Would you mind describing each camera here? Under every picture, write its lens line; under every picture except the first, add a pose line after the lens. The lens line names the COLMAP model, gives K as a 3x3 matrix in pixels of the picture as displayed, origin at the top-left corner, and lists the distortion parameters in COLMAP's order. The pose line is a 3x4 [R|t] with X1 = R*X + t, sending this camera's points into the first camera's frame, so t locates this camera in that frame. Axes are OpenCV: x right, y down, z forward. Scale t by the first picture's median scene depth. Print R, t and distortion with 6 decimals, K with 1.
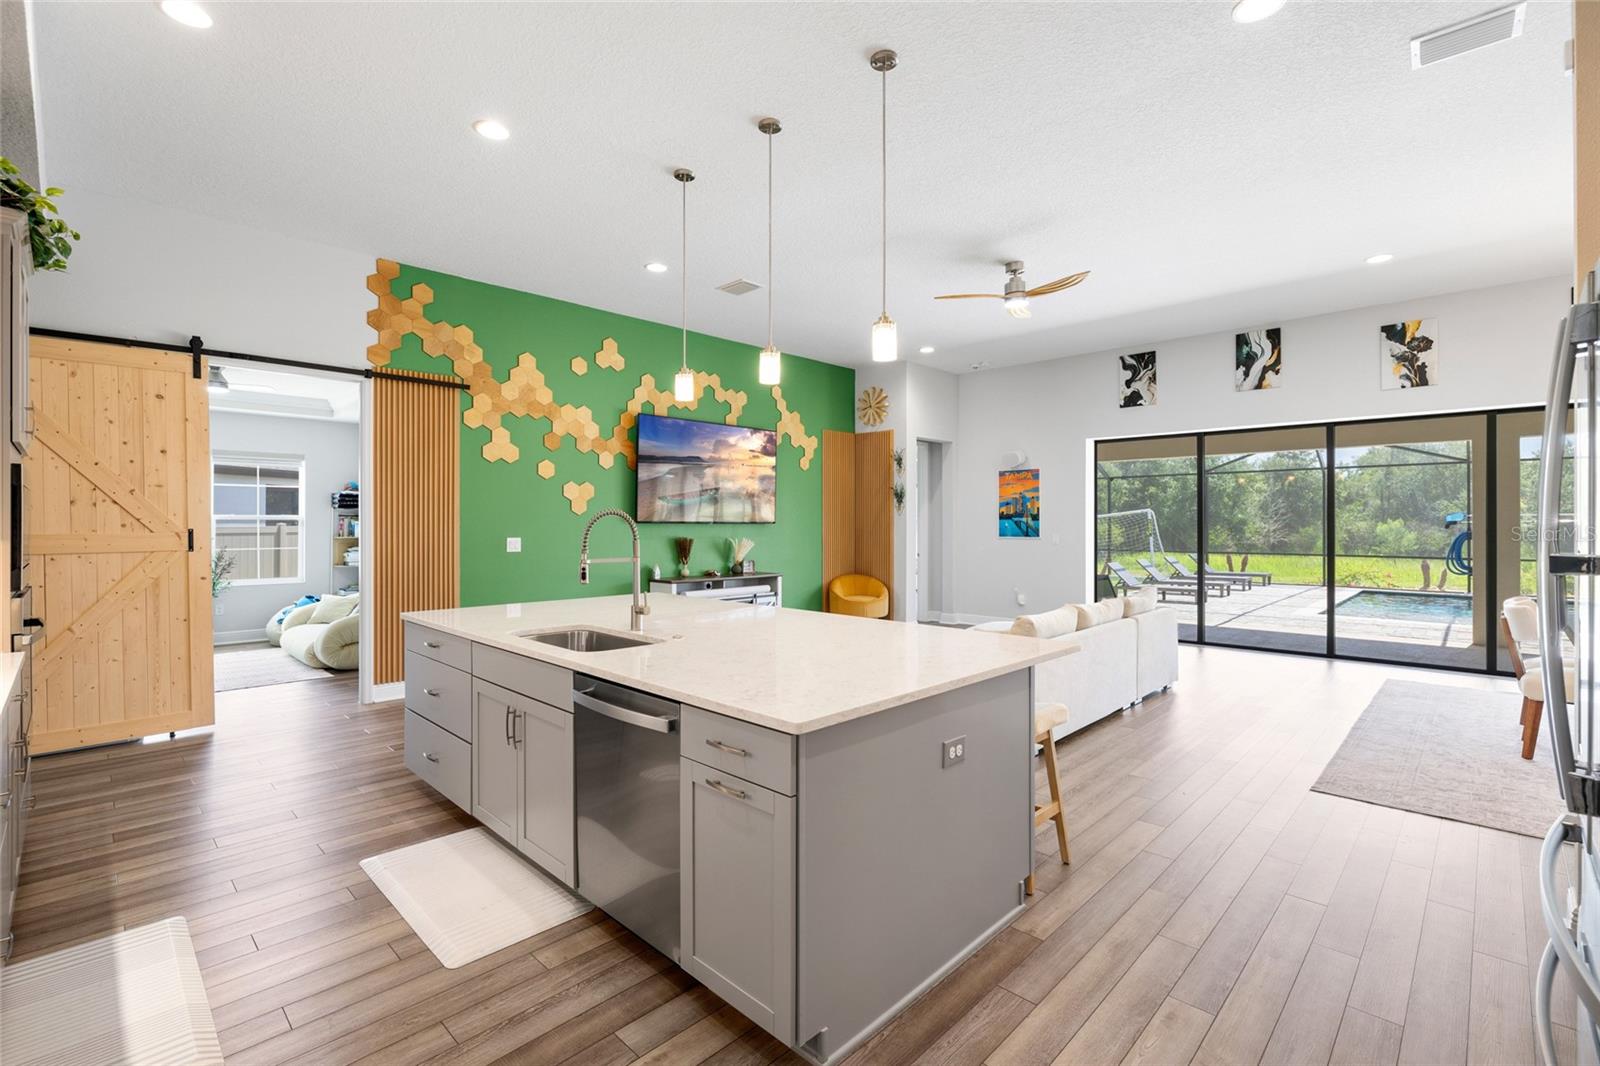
lens RADIAL K [[716.3, 0, 801.4], [0, 716.3, 520.4], [0, 0, 1]] dist [-0.001184, -0.000129]
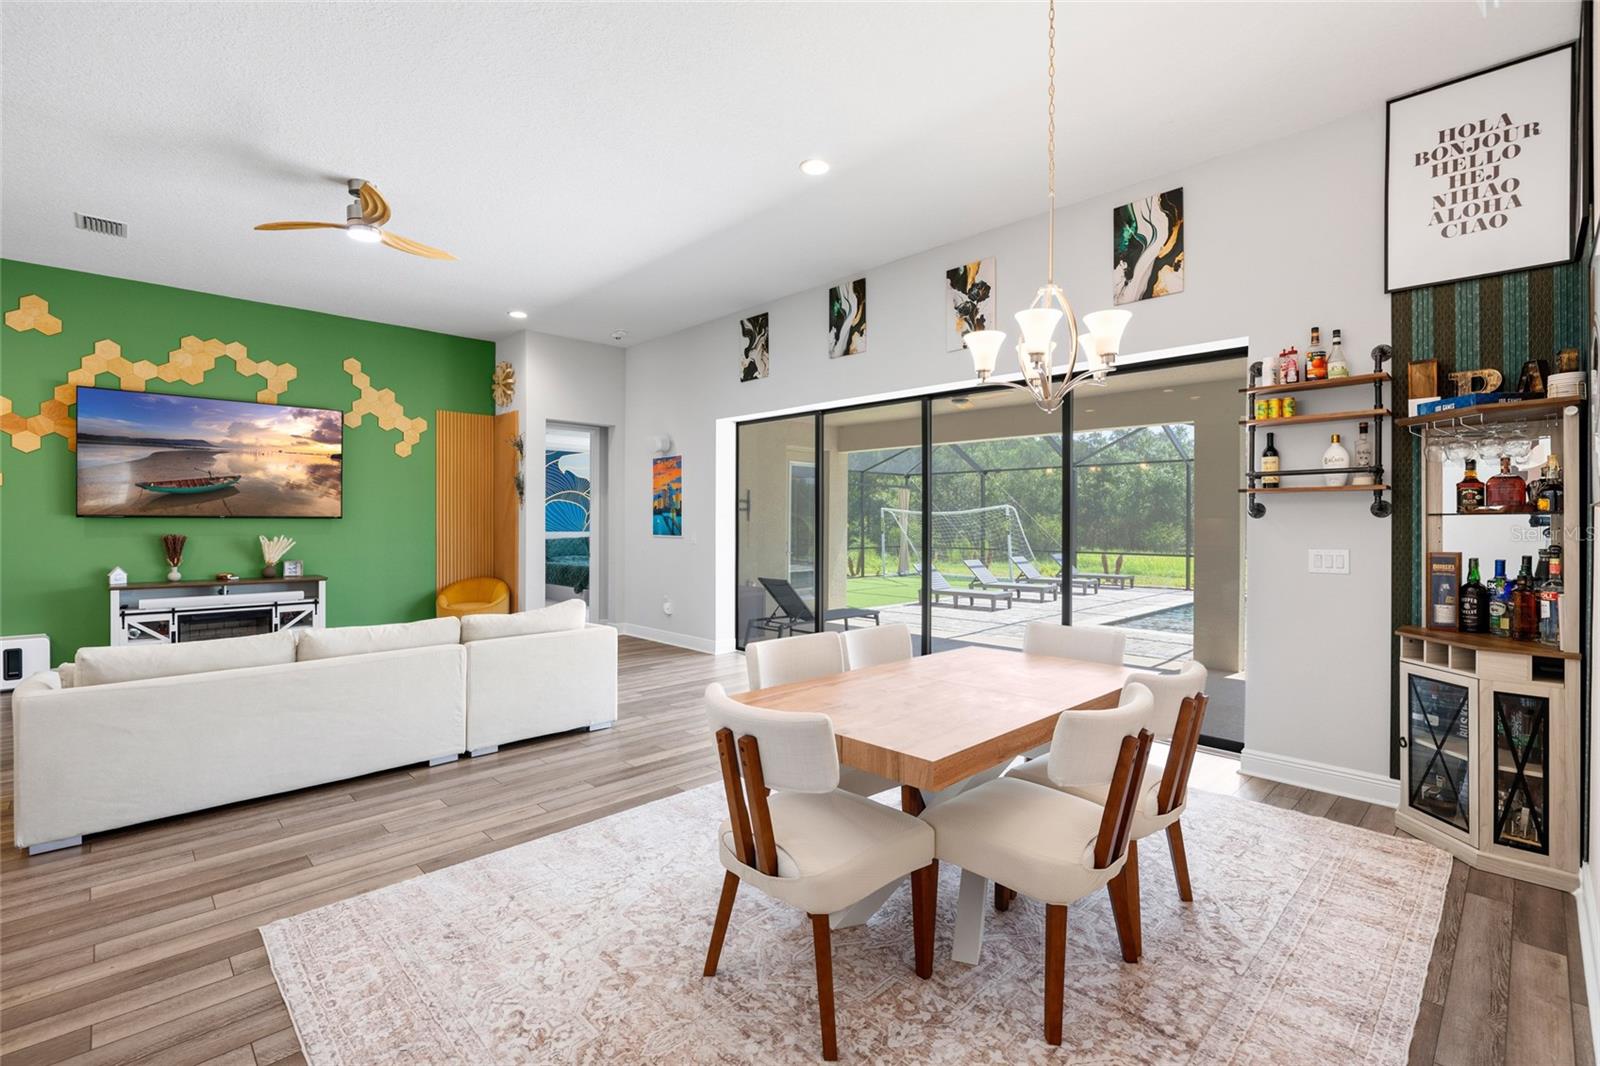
lens RADIAL K [[713.9, 0, 800.0], [0, 713.9, 533.0], [0, 0, 1]] dist [-0.002717, 0.000143]
pose [[0.999583, 0.003115, -0.028720, 0.555497], [-0.002459, 0.999736, 0.022847, 0.000505], [0.028784, -0.022767, 0.999326, 0.166126]]
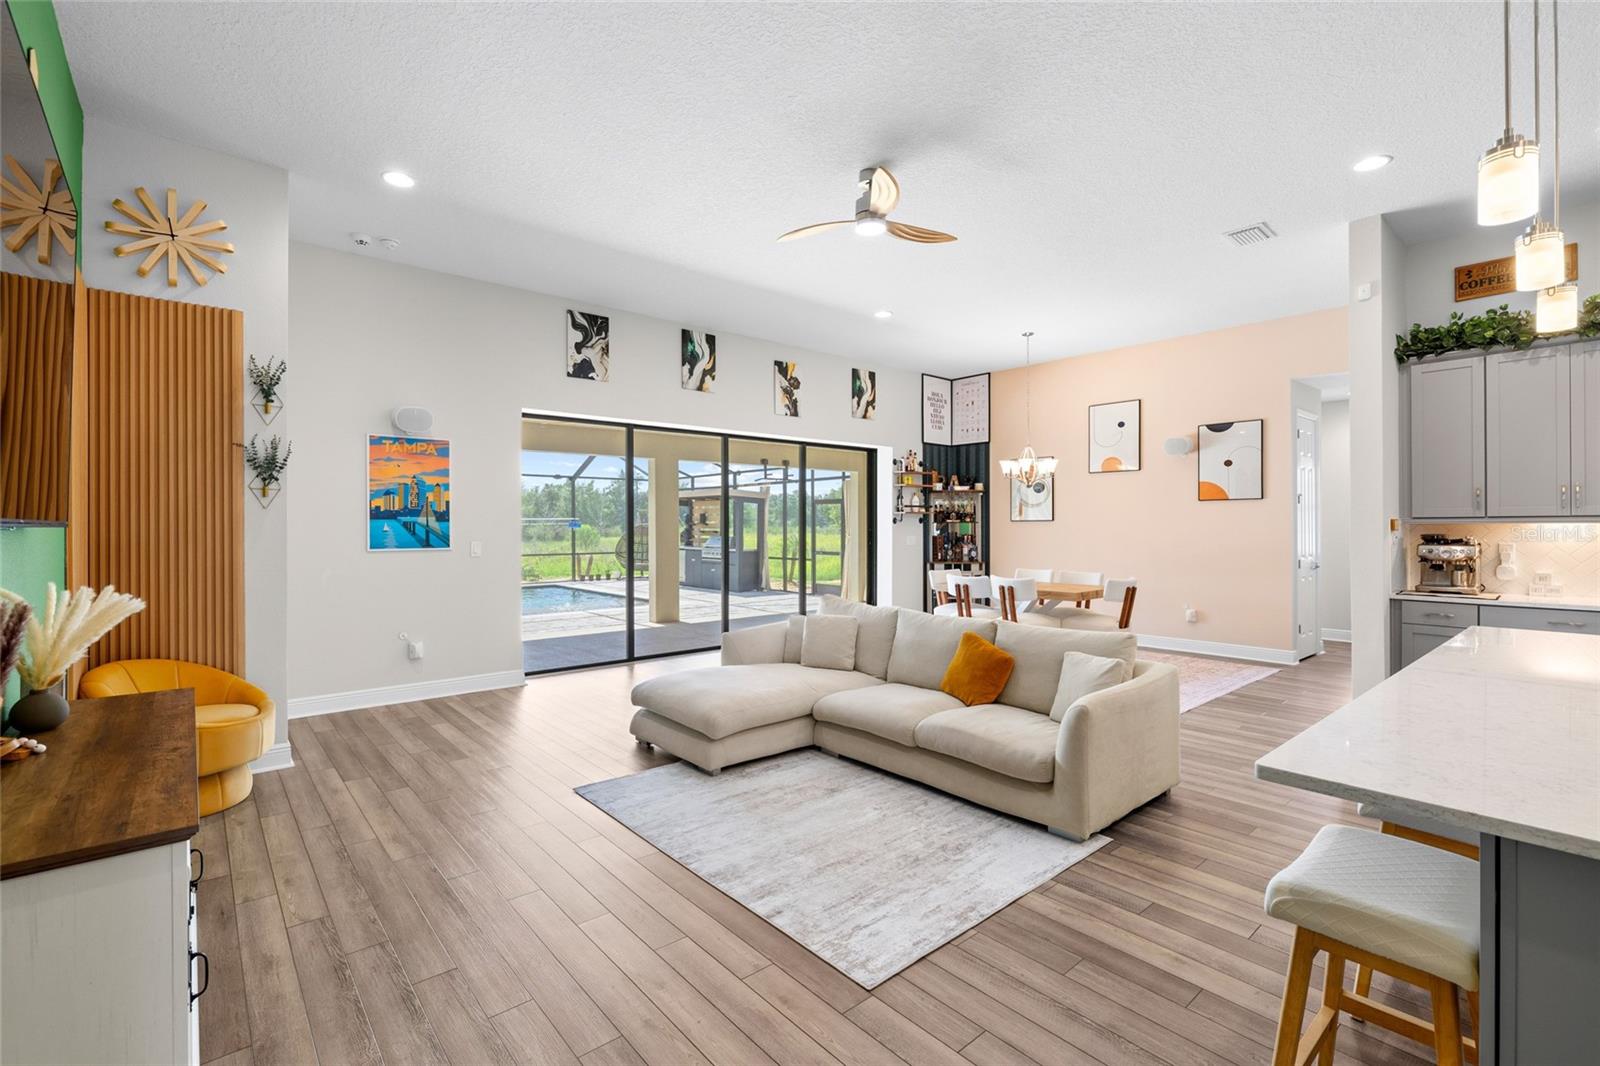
lens RADIAL K [[716.3, 0, 801.4], [0, 716.3, 520.4], [0, 0, 1]] dist [-0.001184, -0.000129]
pose [[0.095614, 0.006253, 0.995399, -0.306833], [-0.004422, 0.999973, -0.005857, 0.001681], [-0.995409, -0.003841, 0.095639, 0.696172]]
